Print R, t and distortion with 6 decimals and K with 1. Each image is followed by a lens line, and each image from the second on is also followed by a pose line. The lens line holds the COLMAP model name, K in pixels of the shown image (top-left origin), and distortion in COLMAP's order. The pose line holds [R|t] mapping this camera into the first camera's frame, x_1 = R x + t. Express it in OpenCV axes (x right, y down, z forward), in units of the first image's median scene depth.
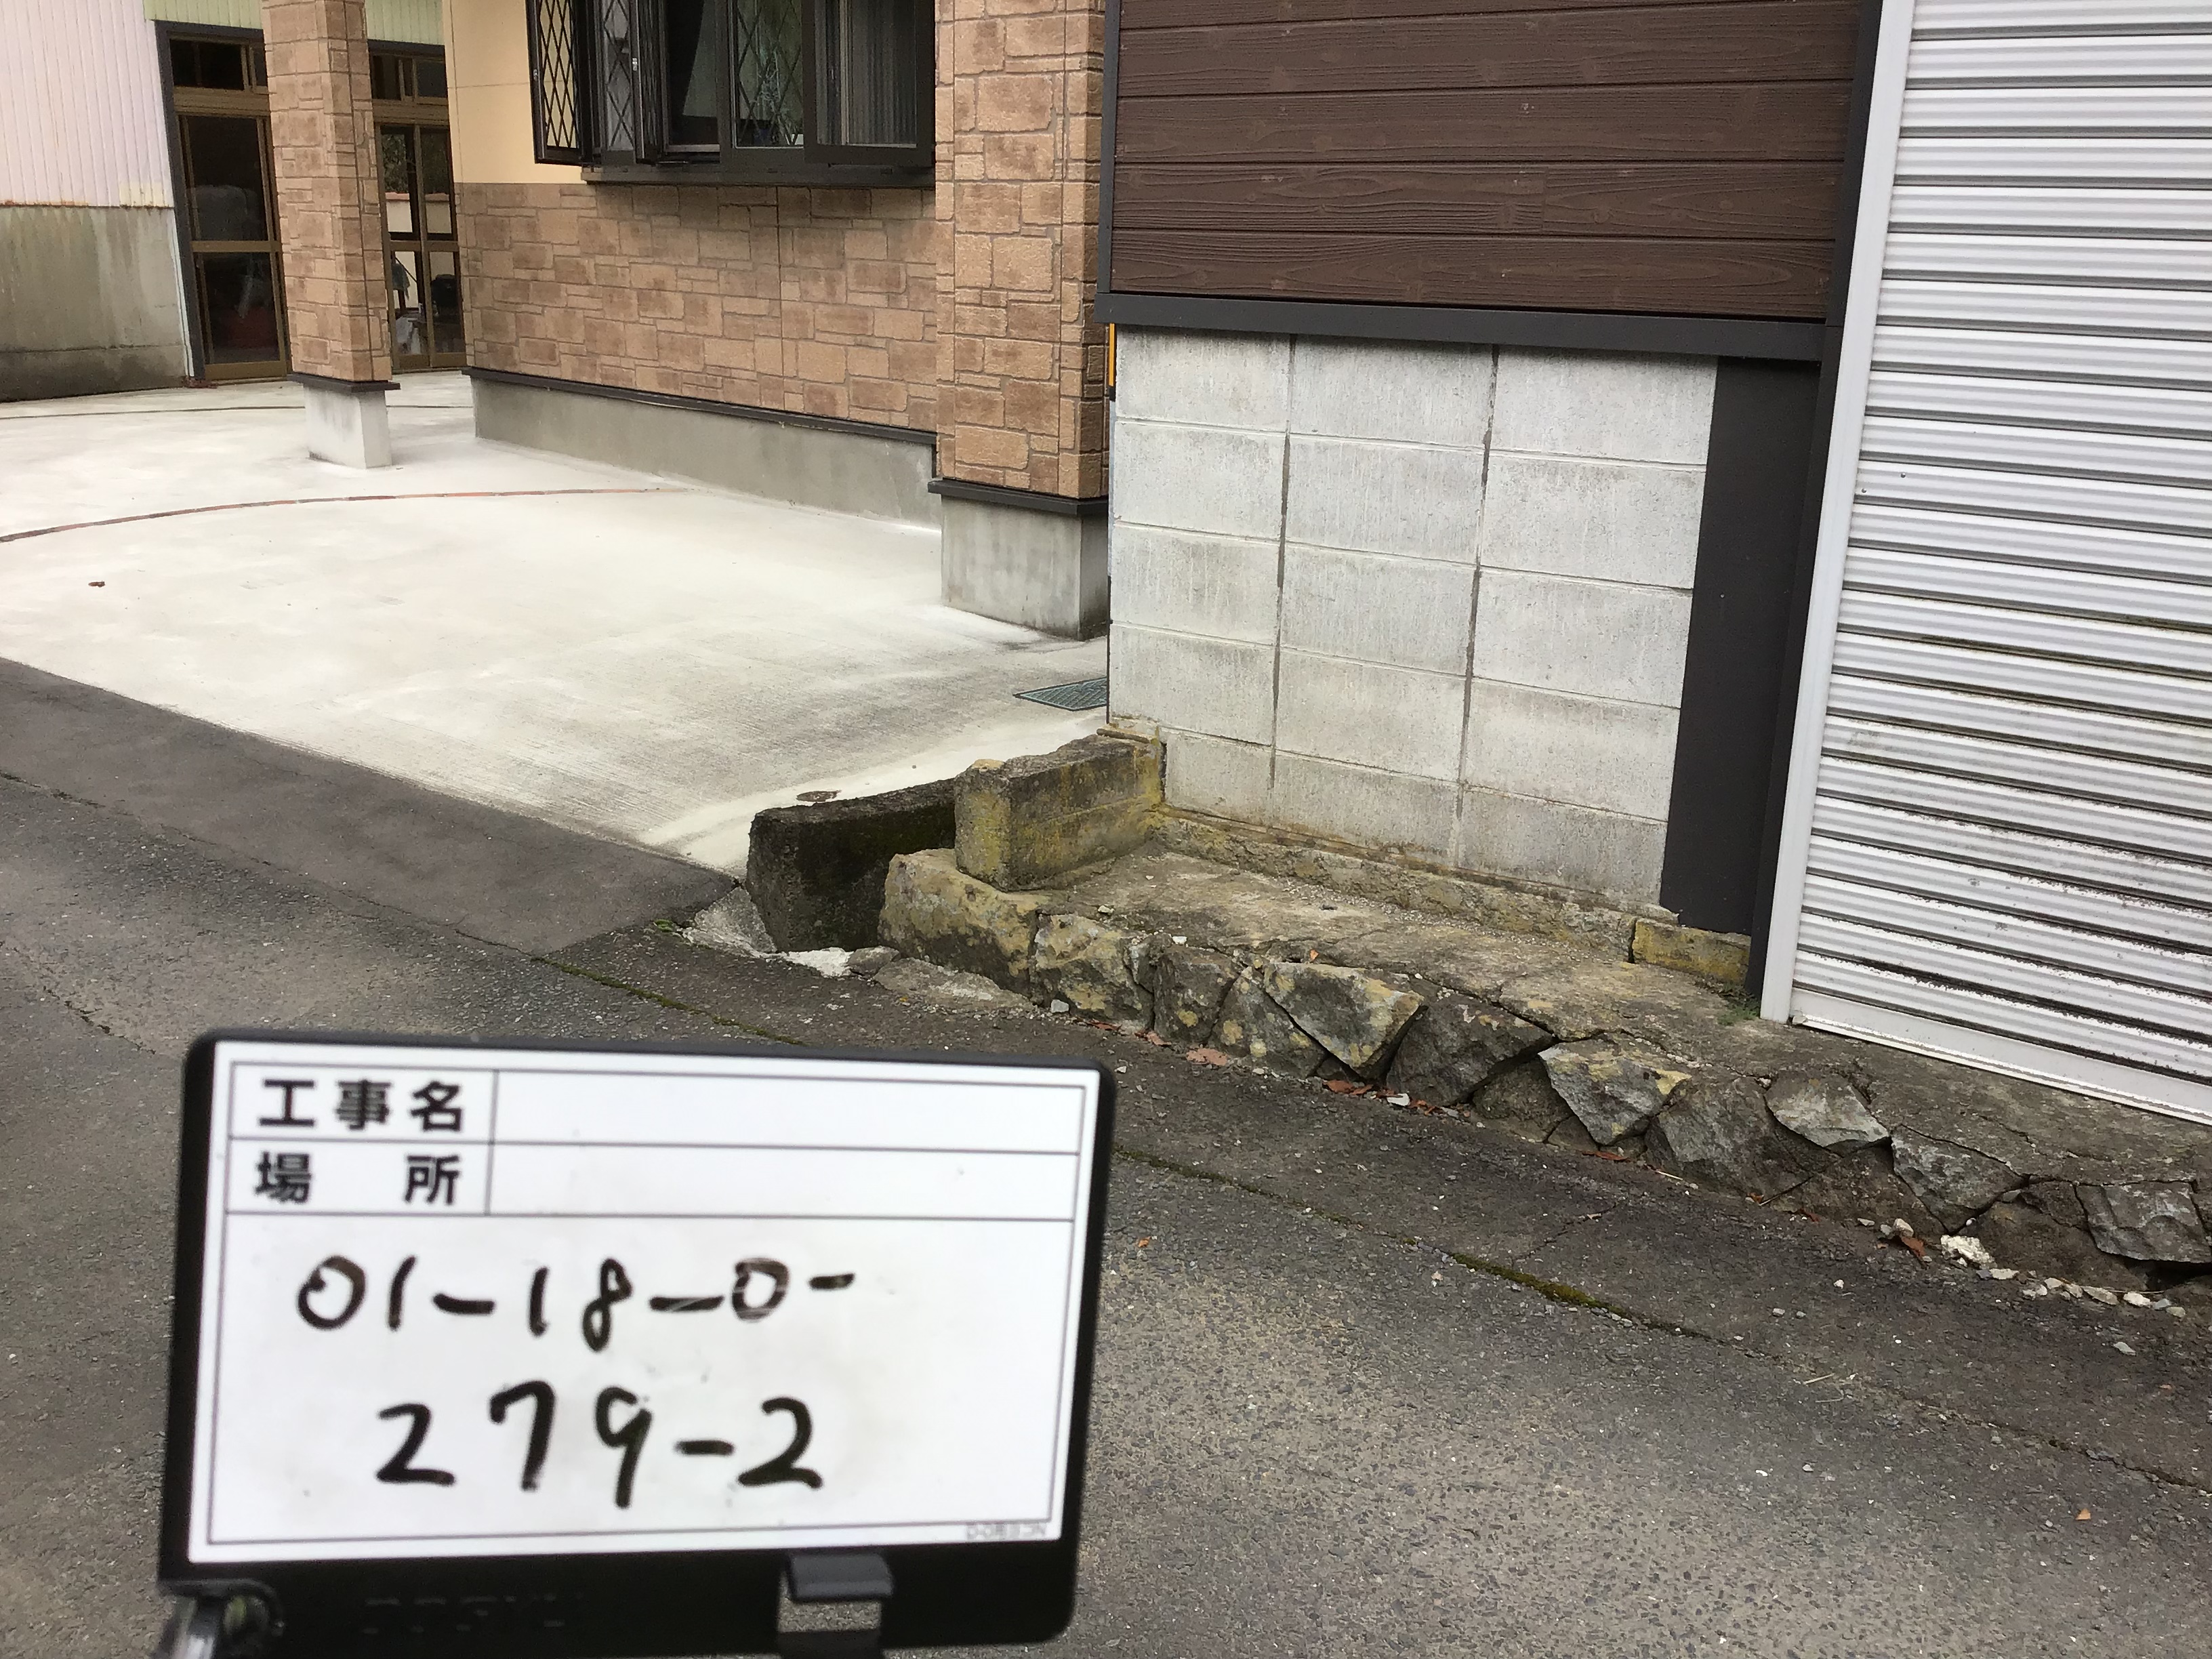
lens RADIAL K [[2036.7, 0, 1096.6], [0, 2036.7, 860.2], [0, 0, 1]] dist [0.149252, -0.340758]
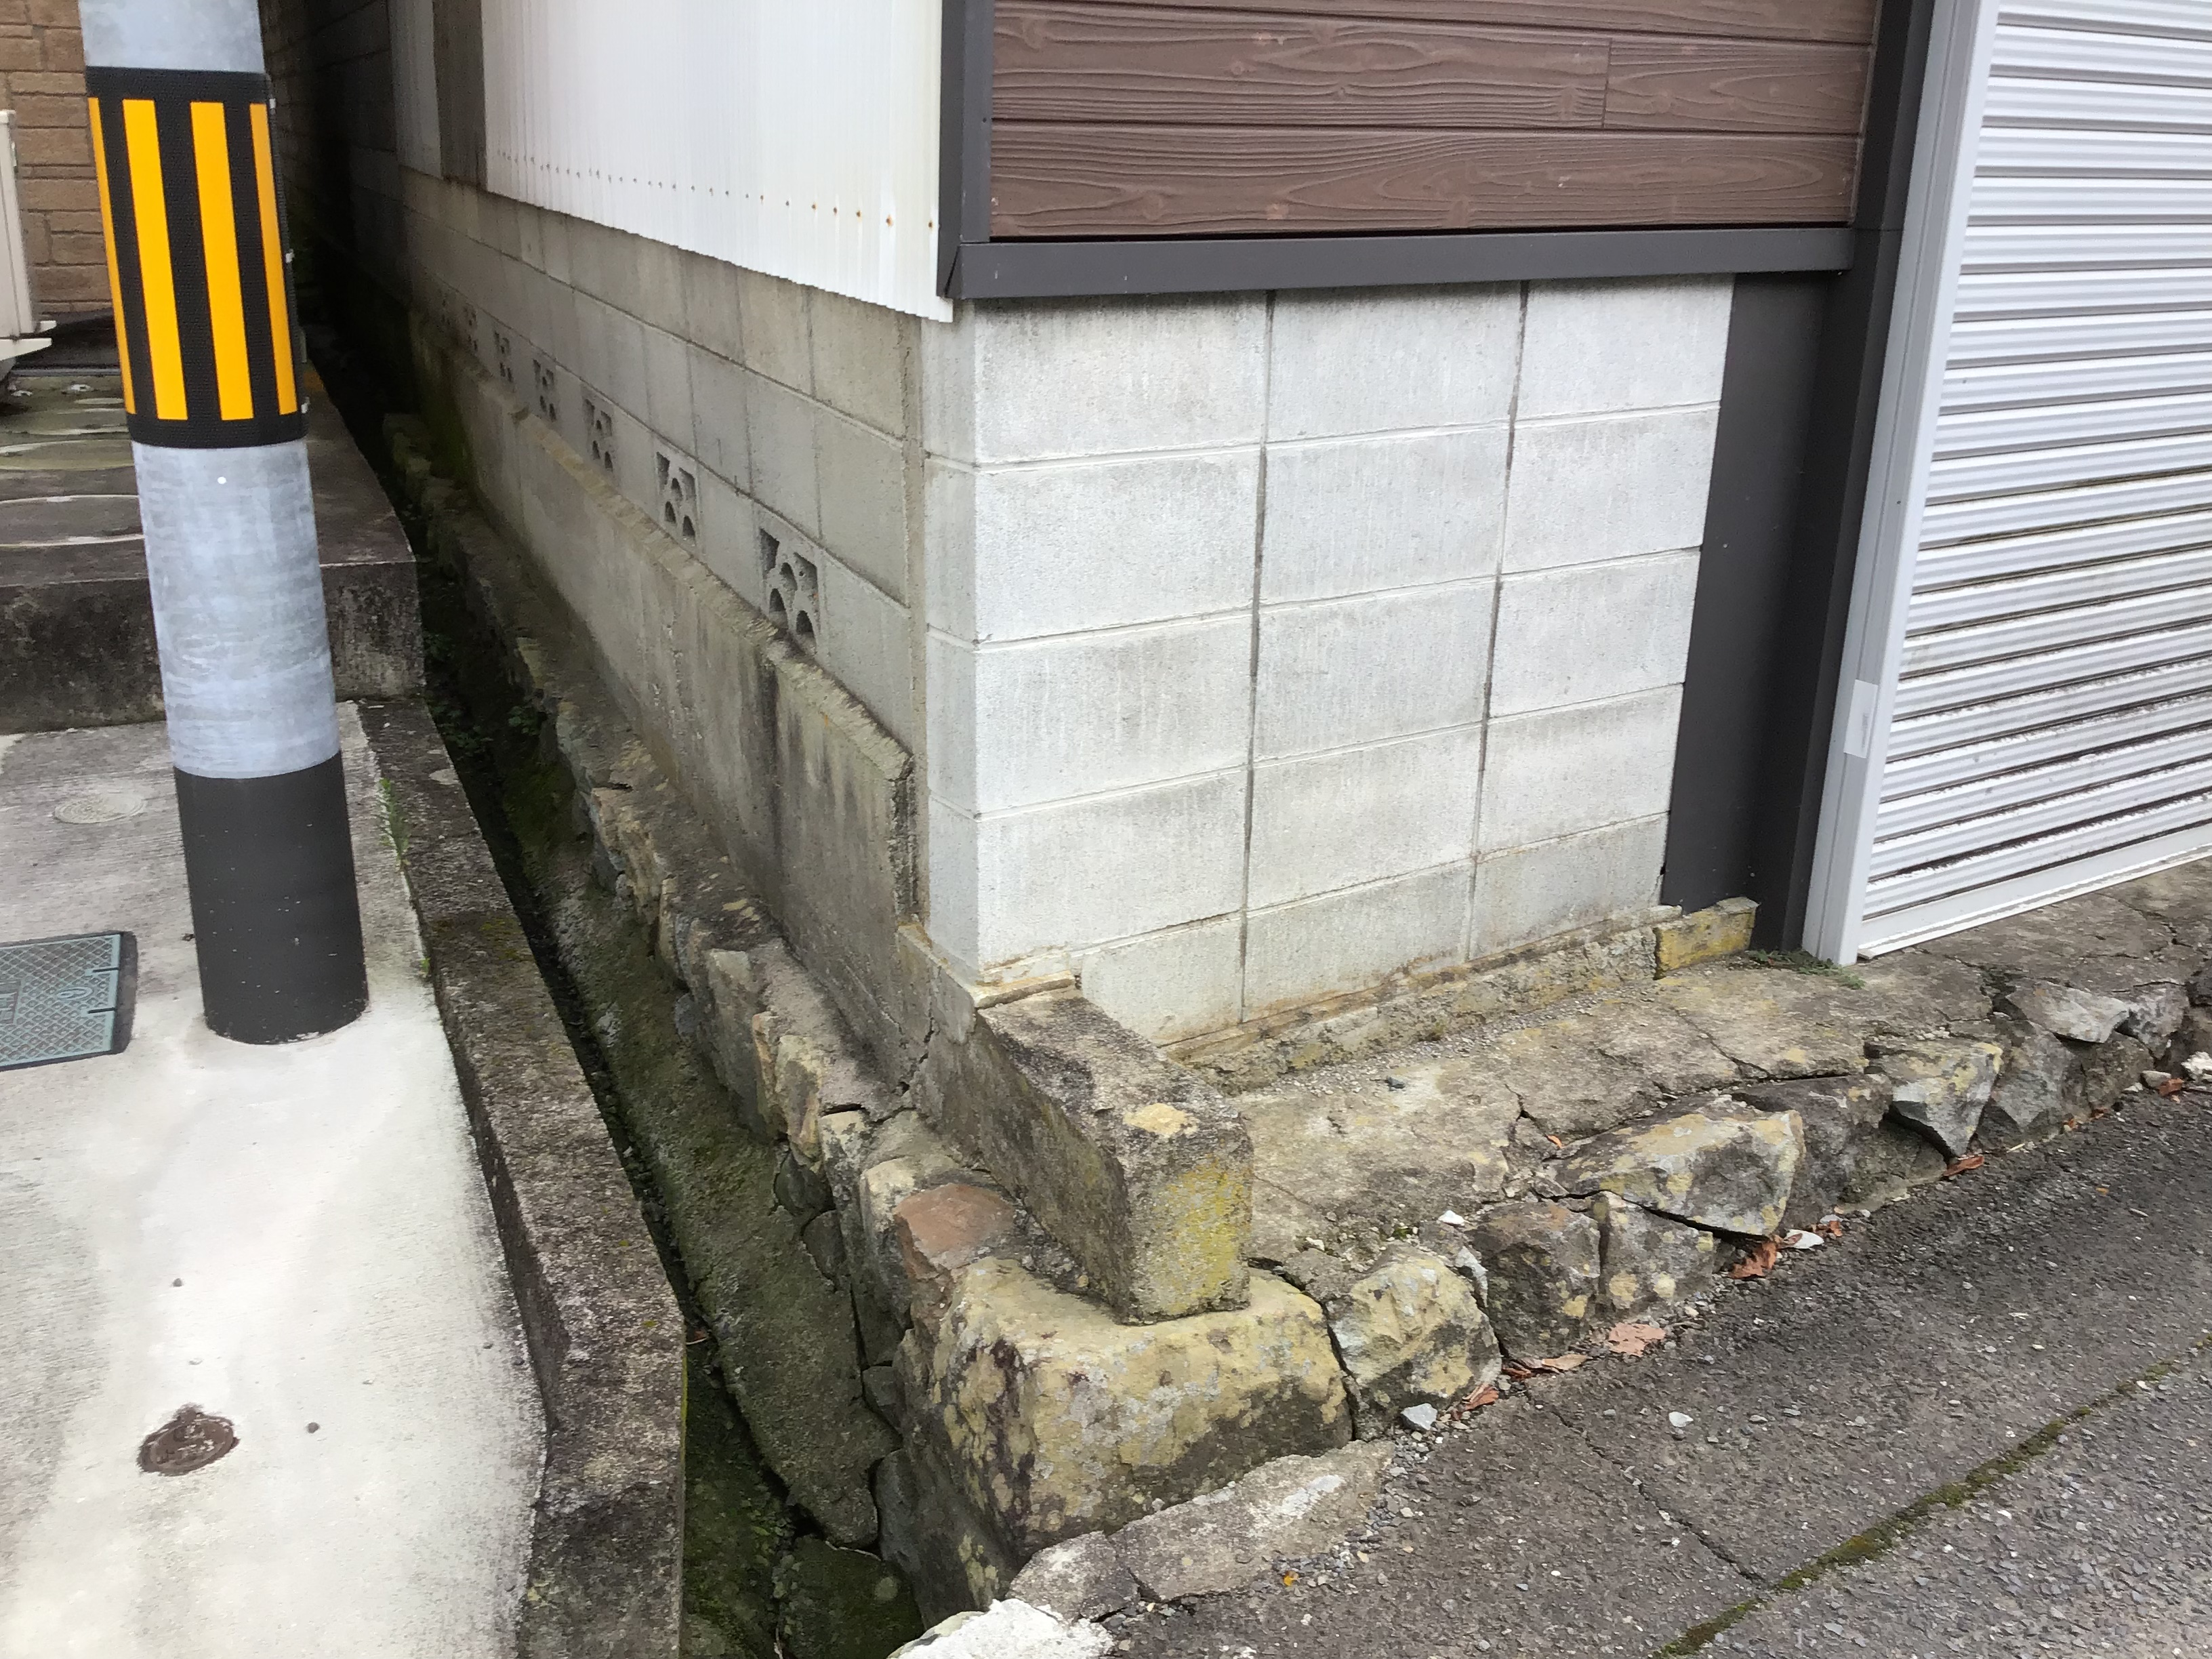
lens RADIAL K [[2036.7, 0, 1096.6], [0, 2036.7, 860.2], [0, 0, 1]] dist [0.149252, -0.340758]
pose [[0.328255, -0.332559, 0.884111, -0.557281], [0.266390, 0.930575, 0.251131, -0.272088], [-0.906248, 0.153083, 0.394057, 0.844827]]
